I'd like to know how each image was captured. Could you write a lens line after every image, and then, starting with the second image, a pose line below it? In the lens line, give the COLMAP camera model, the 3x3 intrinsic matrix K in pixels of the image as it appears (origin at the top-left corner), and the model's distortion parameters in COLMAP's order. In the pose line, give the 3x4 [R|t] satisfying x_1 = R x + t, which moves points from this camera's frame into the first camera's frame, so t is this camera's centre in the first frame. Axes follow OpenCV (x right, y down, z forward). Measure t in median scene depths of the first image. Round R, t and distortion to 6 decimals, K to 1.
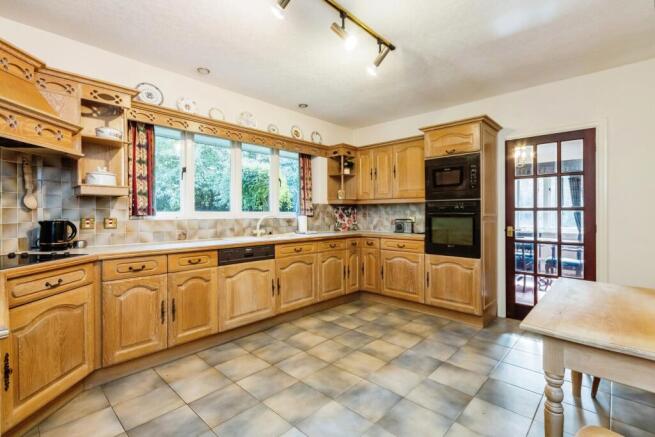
lens RADIAL K [[306.8, 0, 328.2], [0, 306.8, 215.4], [0, 0, 1]] dist [0.004772, -0.000011]
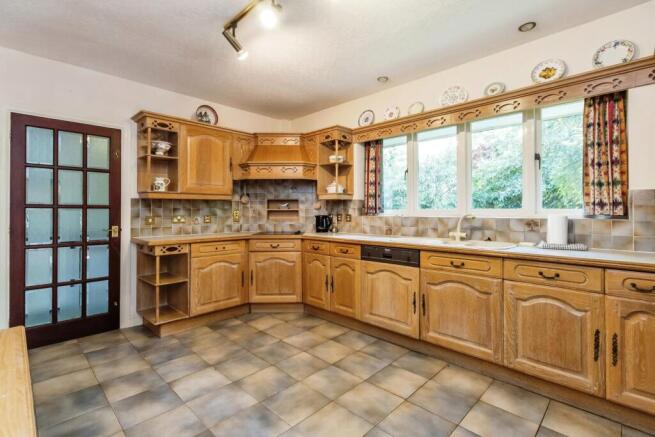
lens RADIAL K [[306.8, 0, 336.7], [0, 306.8, 210.2], [0, 0, 1]] dist [0.004772, -0.000011]
pose [[-0.013839, -0.002618, -0.999901, 0.714002], [-0.004975, 0.999984, -0.002550, -0.007016], [0.999892, 0.004939, -0.013852, 0.903741]]
